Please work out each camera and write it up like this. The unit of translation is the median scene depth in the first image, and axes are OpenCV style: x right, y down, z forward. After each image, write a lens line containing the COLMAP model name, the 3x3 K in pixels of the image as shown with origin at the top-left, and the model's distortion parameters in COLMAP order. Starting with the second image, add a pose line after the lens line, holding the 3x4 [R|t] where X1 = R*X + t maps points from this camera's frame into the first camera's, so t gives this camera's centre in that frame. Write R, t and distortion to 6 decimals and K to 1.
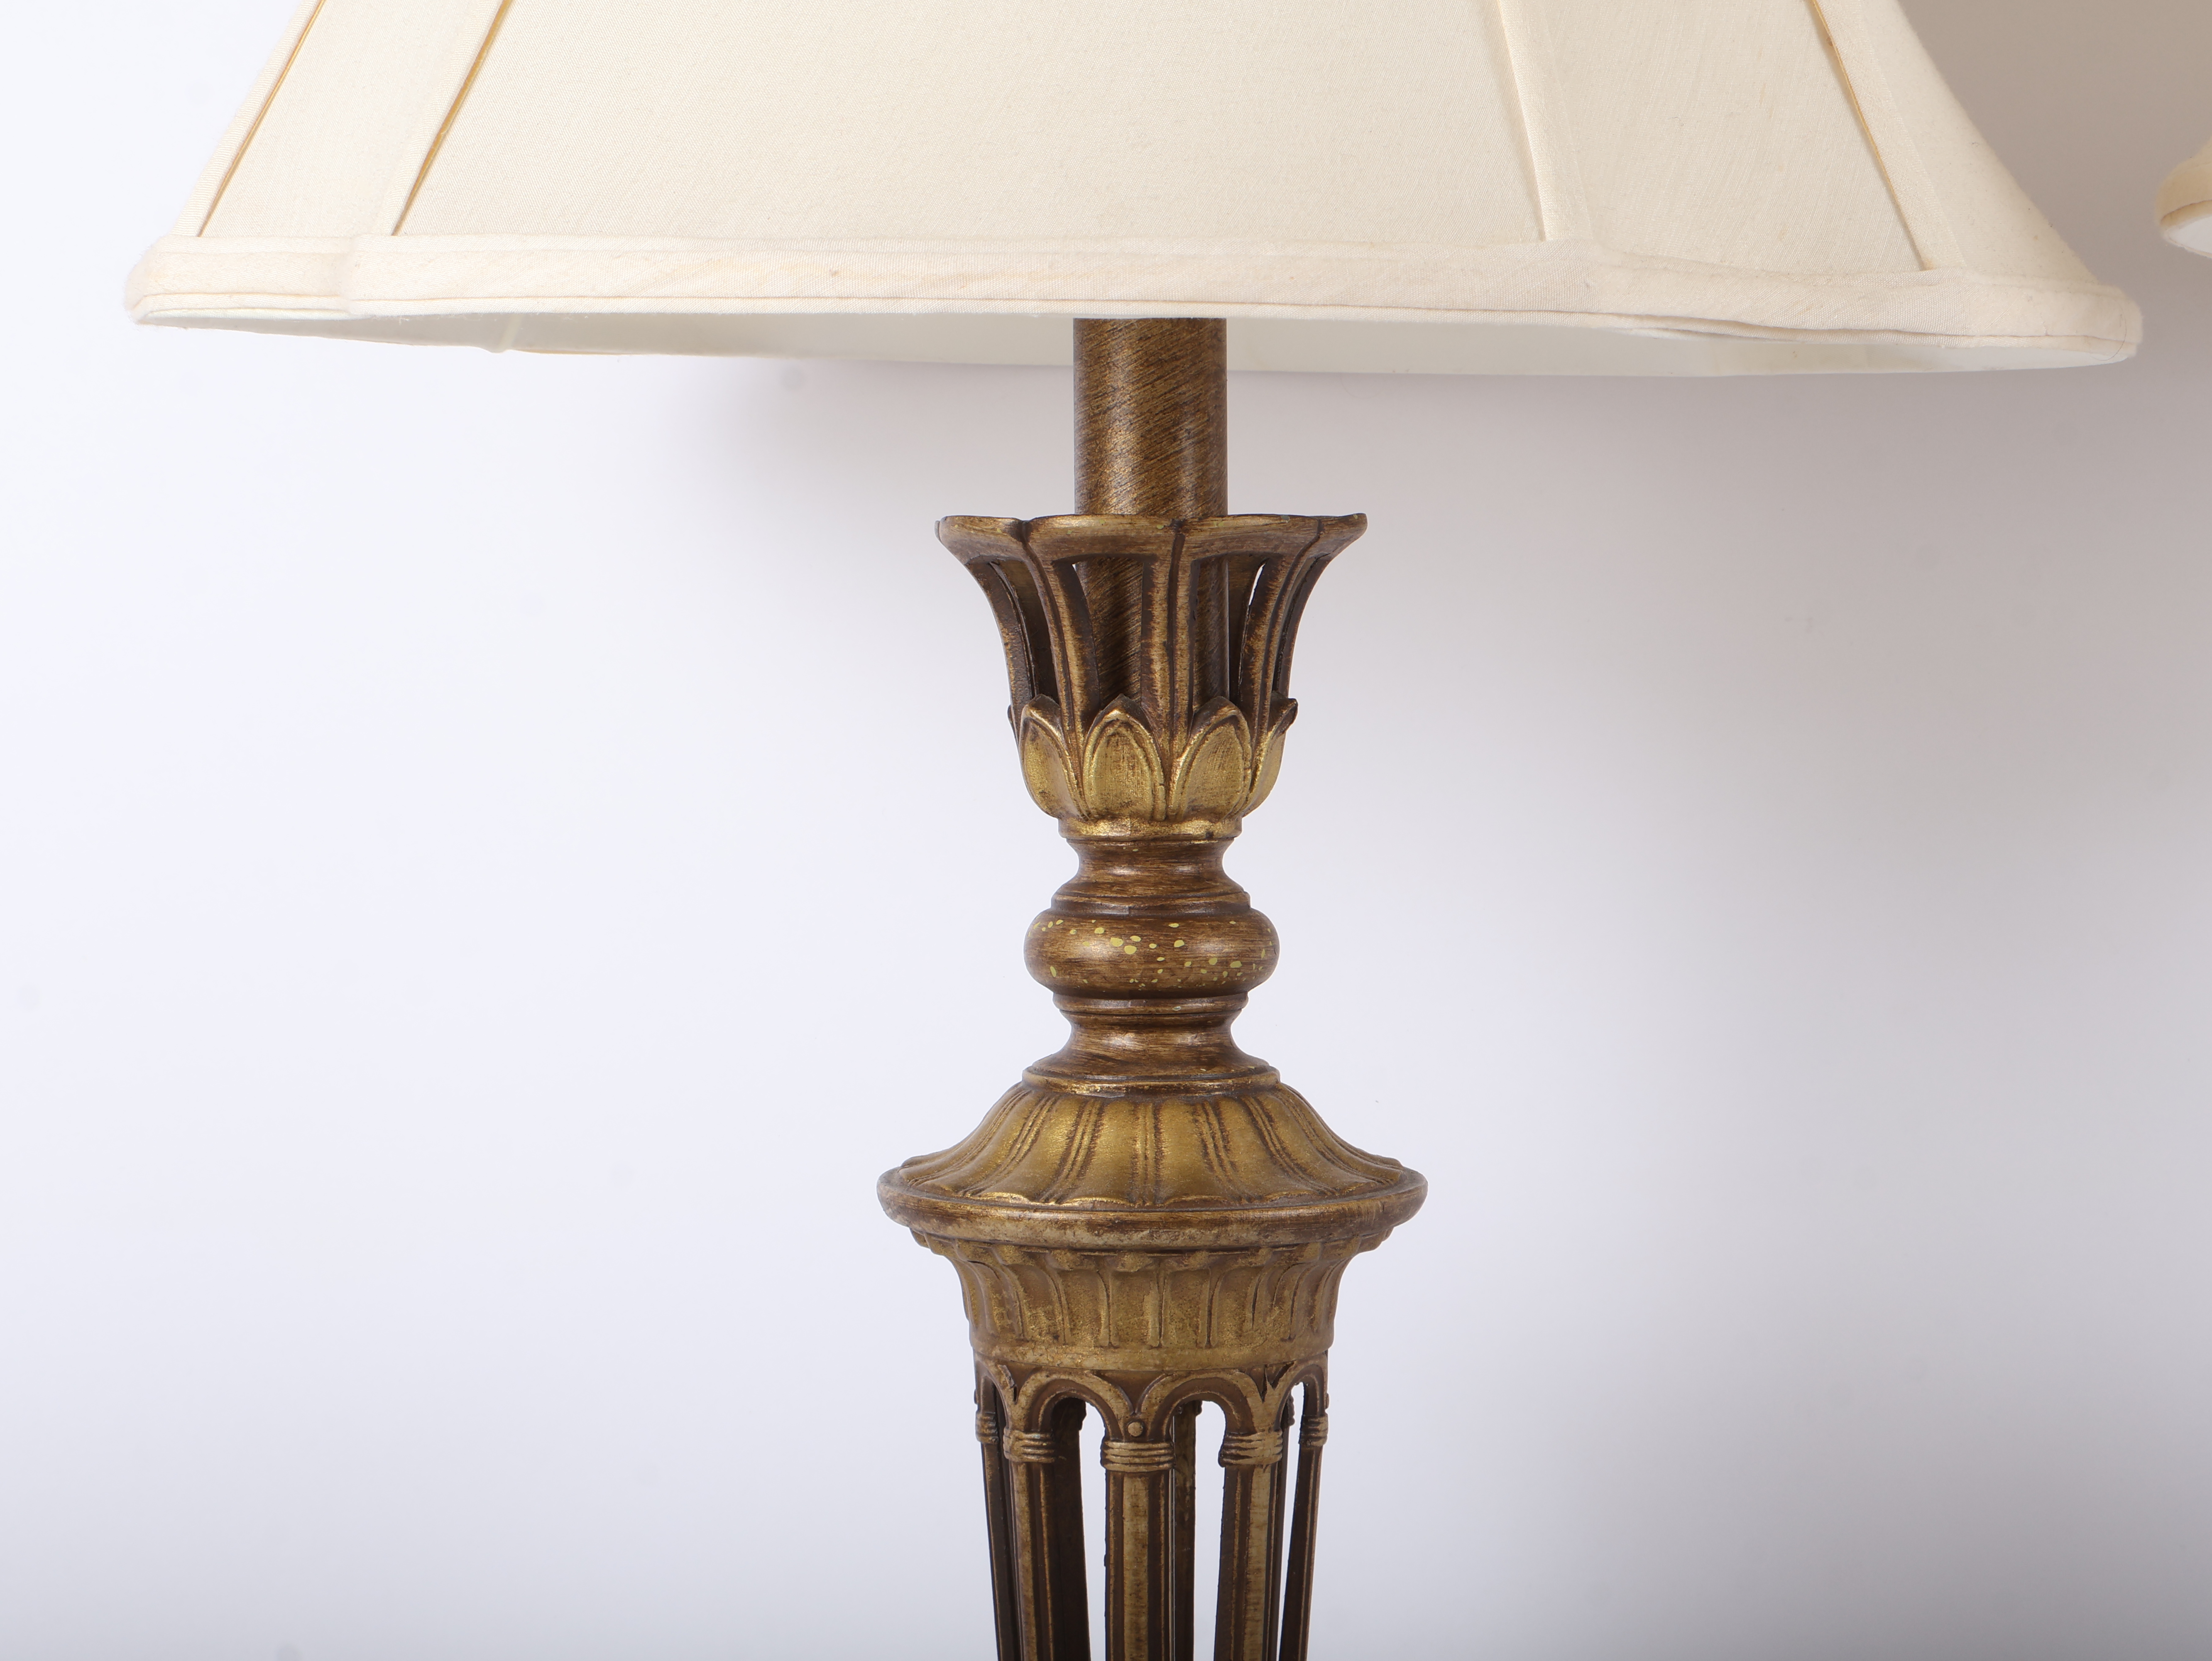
lens RADIAL K [[4890.4, 0, 1106.0], [0, 4890.4, 830.5], [0, 0, 1]] dist [0.010203, 0.010008]
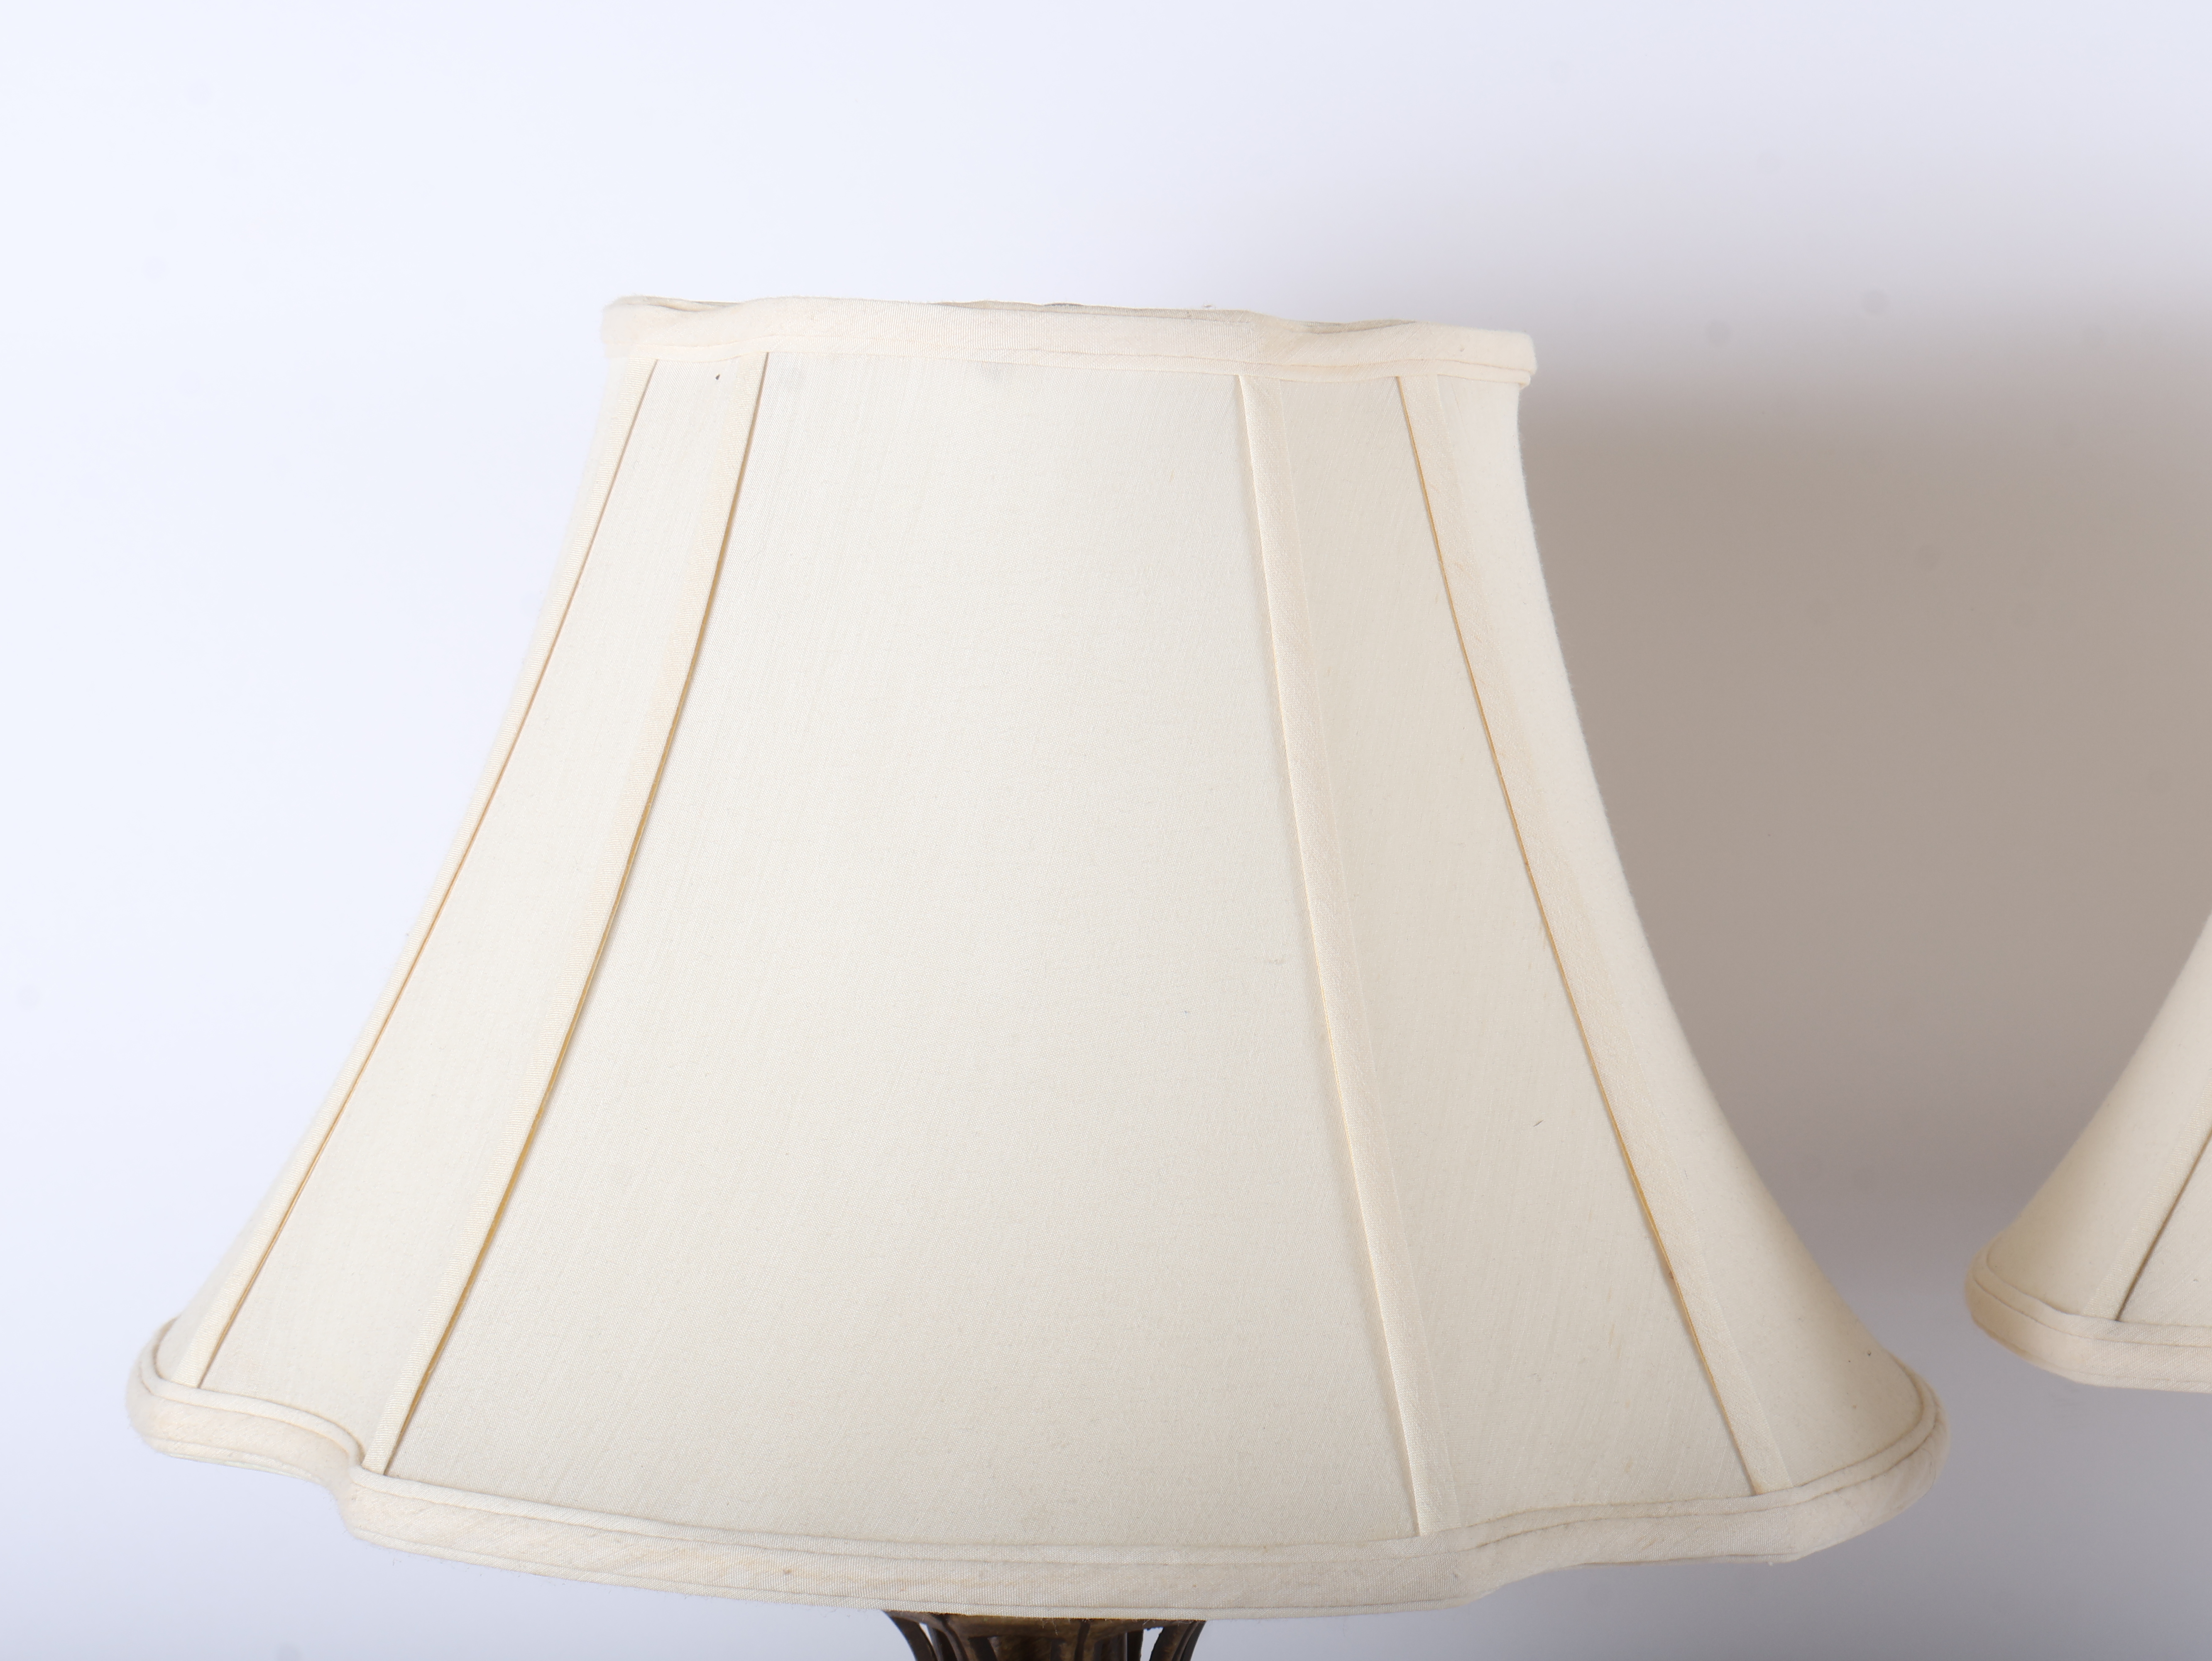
lens RADIAL K [[4890.4, 0, 1106.0], [0, 4890.4, 830.5], [0, 0, 1]] dist [0.010203, 0.010008]
pose [[0.999527, 0.004964, 0.030364, -0.015239], [-0.005047, 0.999984, 0.002645, -0.252422], [-0.030351, -0.002797, 0.999535, -0.109626]]
